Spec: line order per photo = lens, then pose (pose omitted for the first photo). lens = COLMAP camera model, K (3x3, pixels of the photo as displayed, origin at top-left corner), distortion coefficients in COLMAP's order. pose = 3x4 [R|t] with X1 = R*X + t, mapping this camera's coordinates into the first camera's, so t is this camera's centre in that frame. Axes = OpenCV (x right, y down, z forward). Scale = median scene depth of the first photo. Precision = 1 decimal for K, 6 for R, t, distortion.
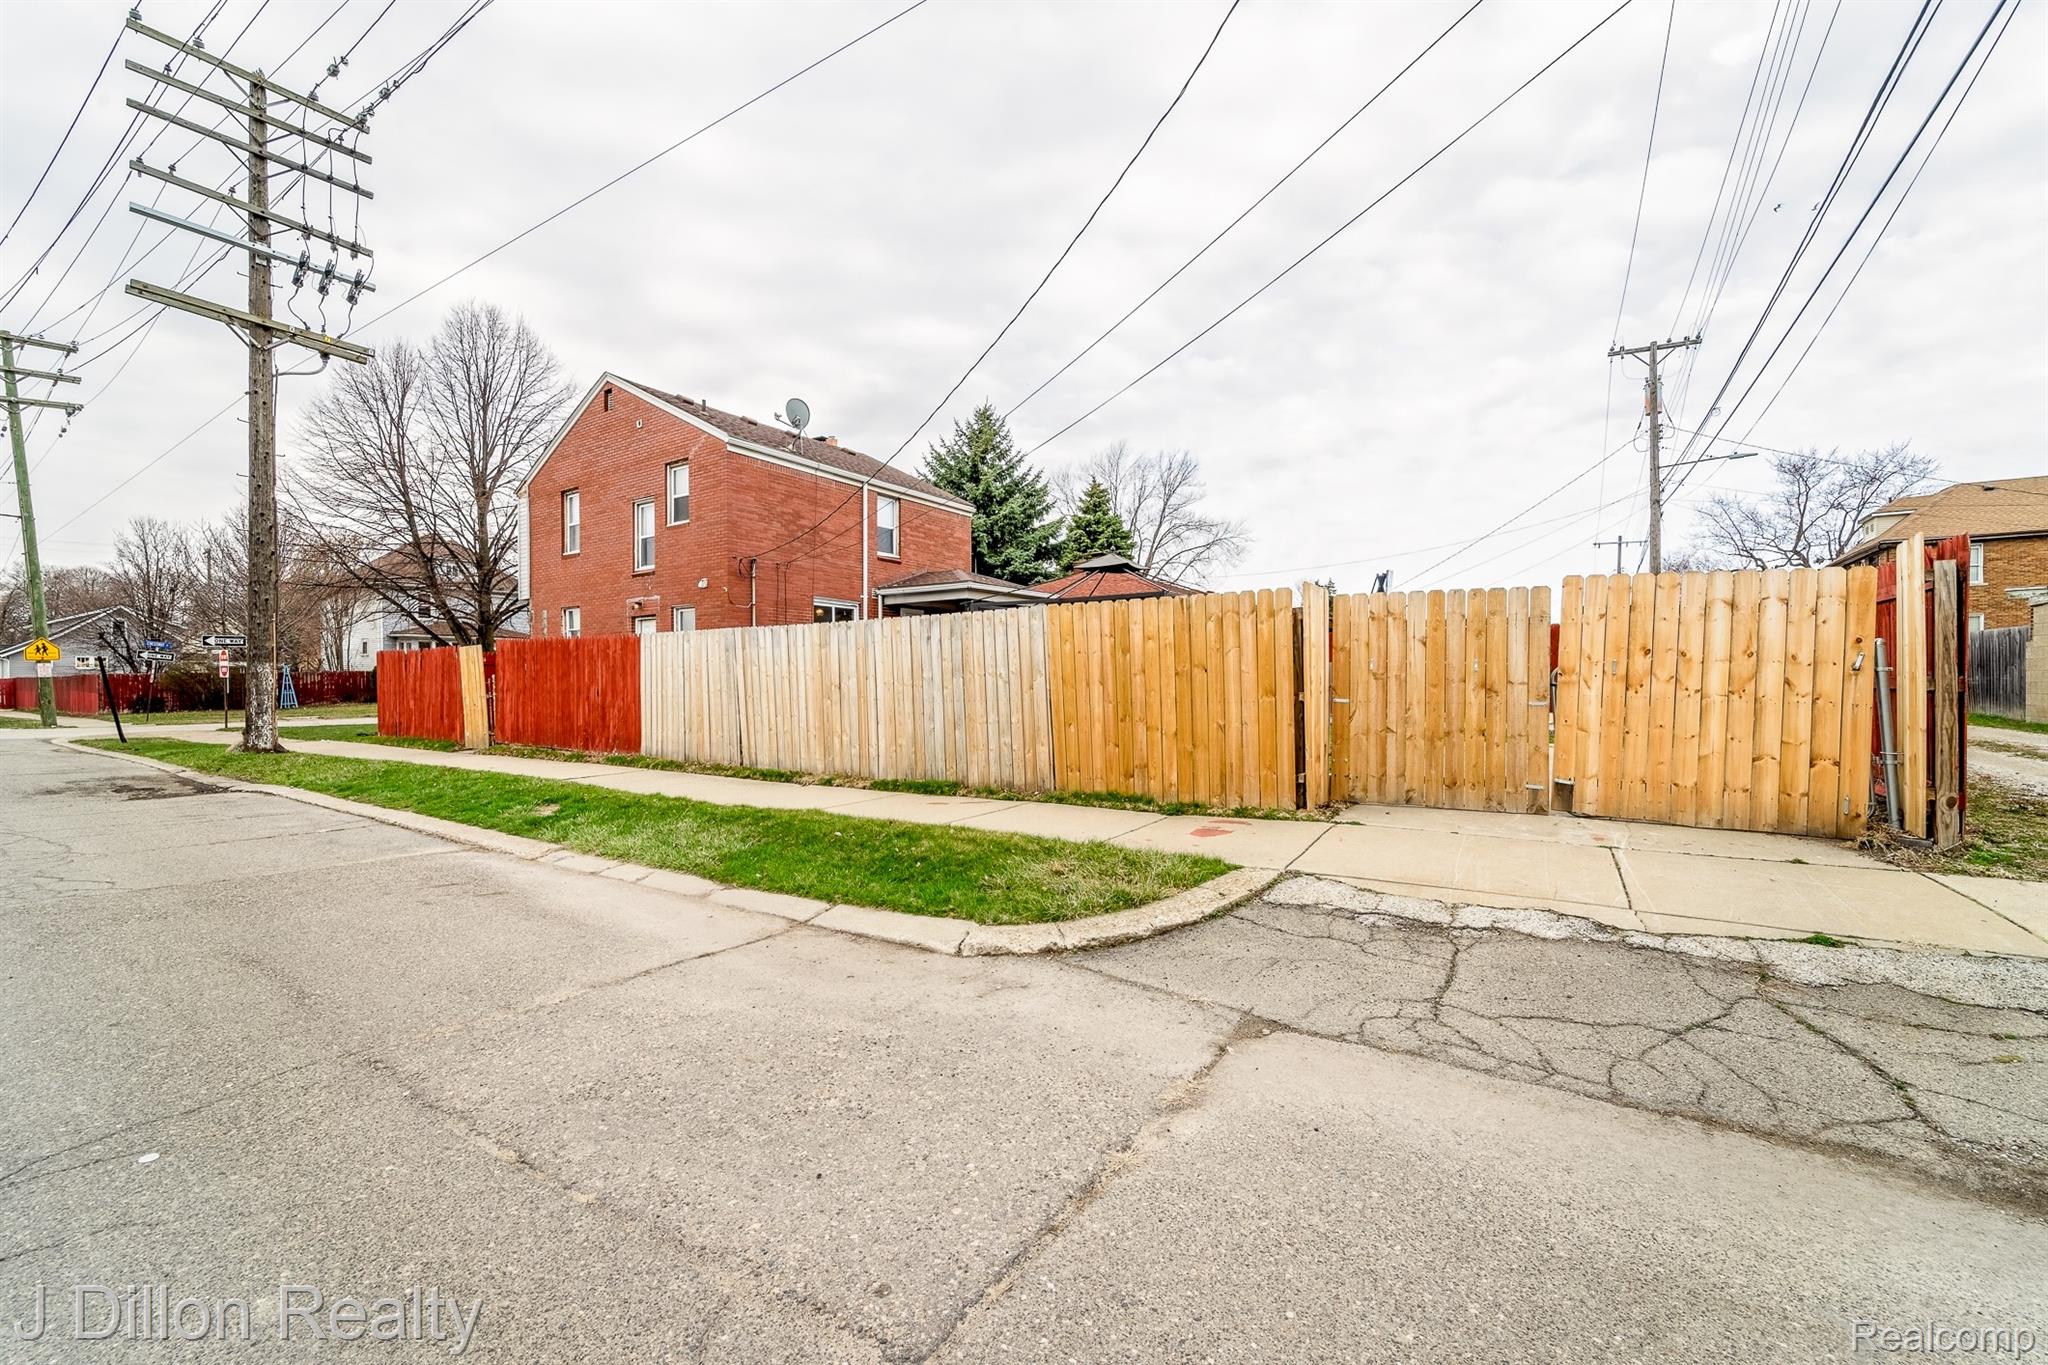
lens RADIAL K [[851.0, 0, 1019.7], [0, 851.0, 688.8], [0, 0, 1]] dist [0.001056, -0.001889]
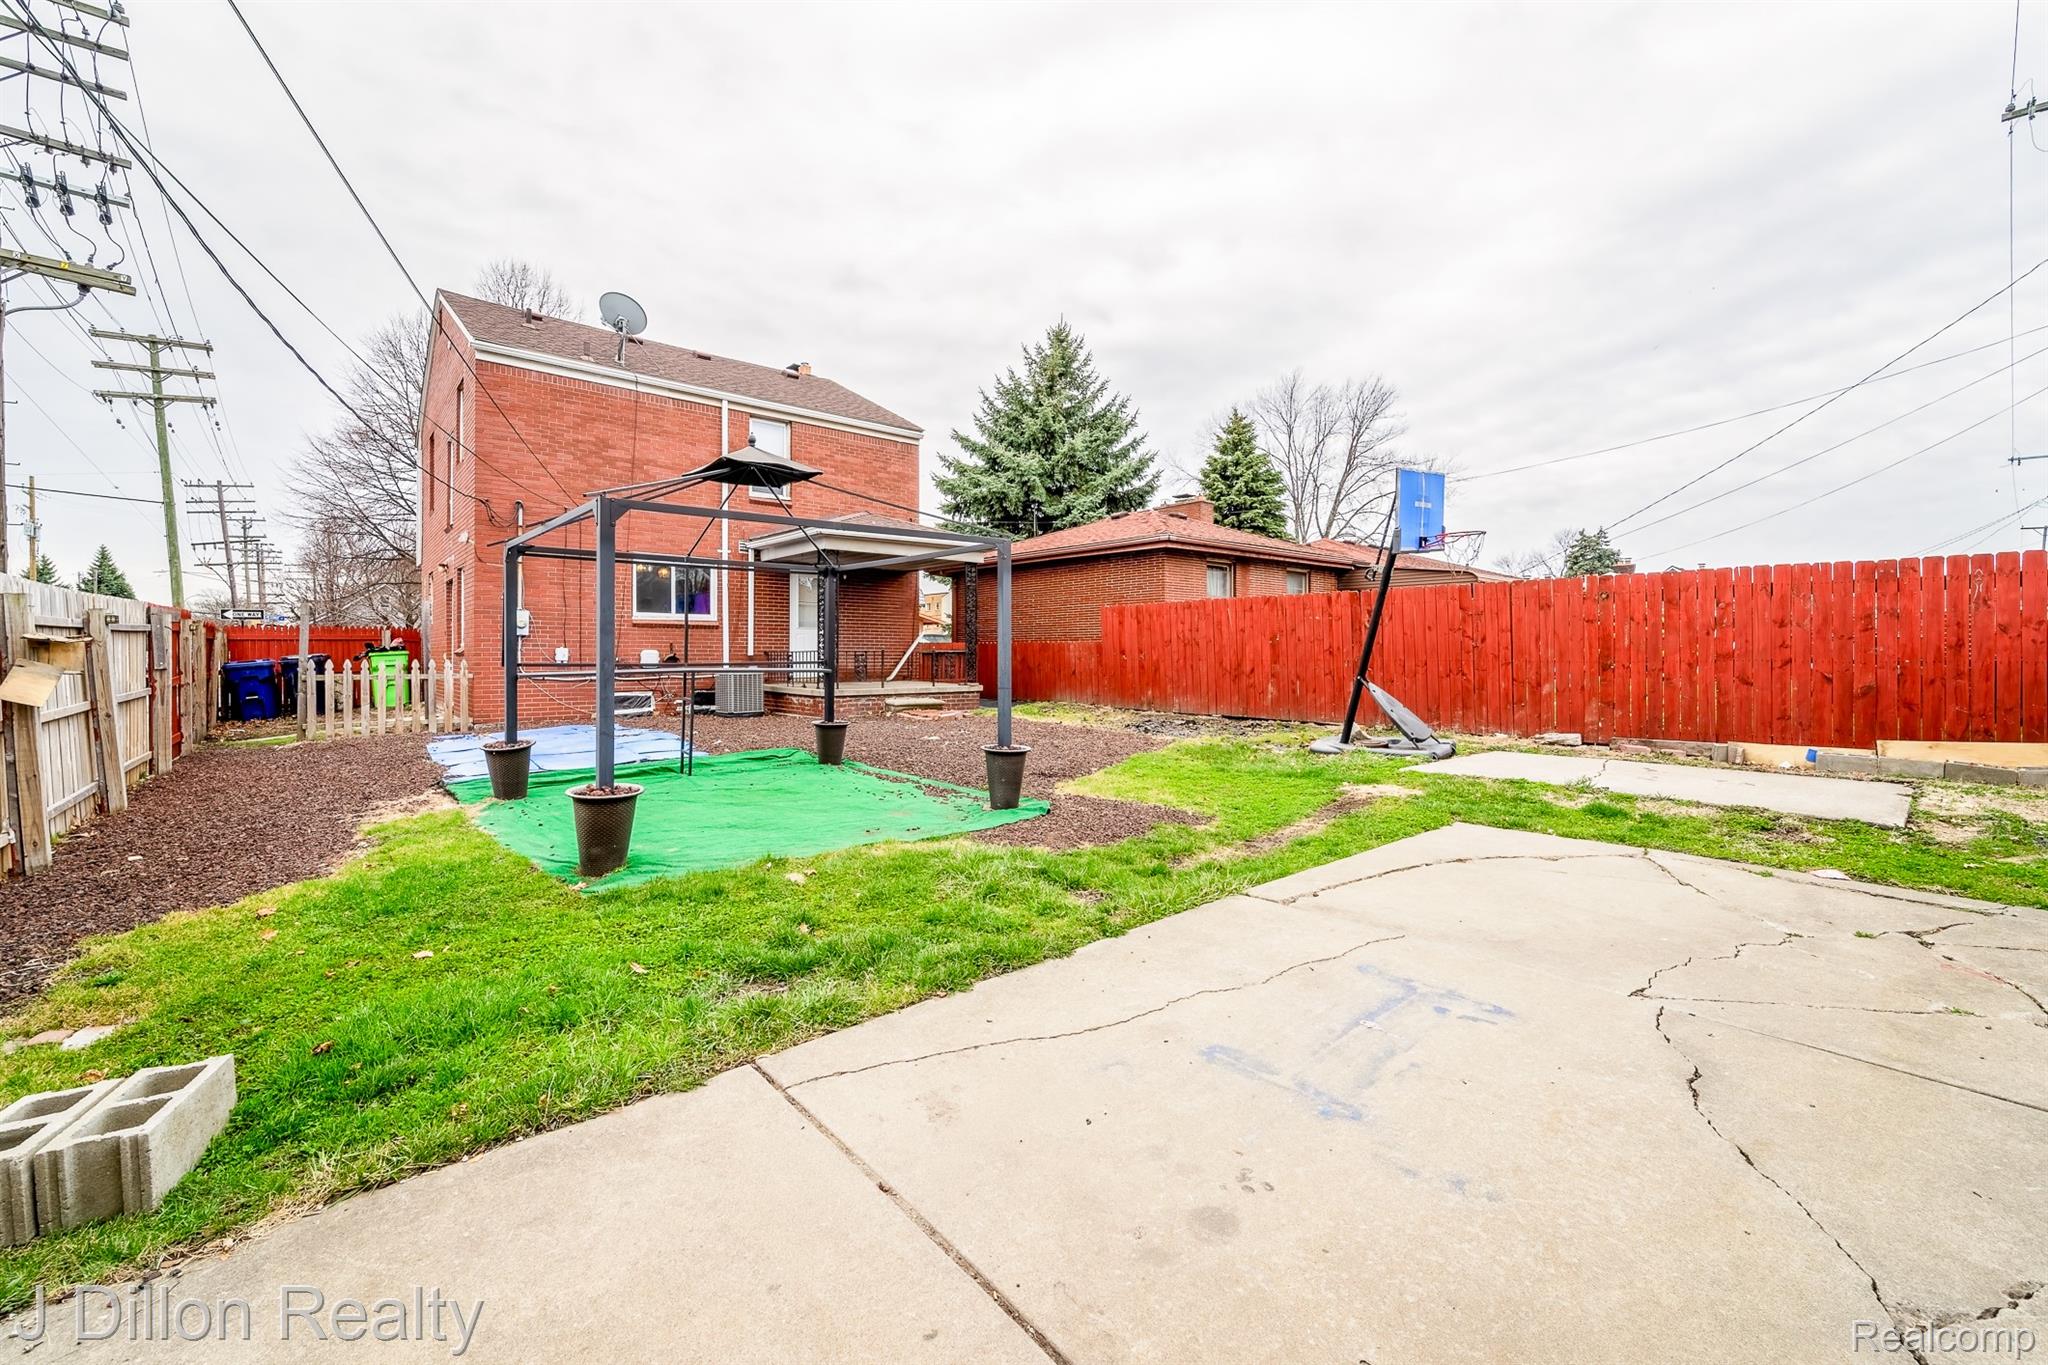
lens RADIAL K [[851.0, 0, 1023.0], [0, 851.0, 661.7], [0, 0, 1]] dist [0.001056, -0.001889]
pose [[0.961124, 0.009206, -0.275964, 0.197364], [-0.007677, 0.999949, 0.006620, -0.011183], [0.276011, -0.004244, 0.961145, 0.236258]]
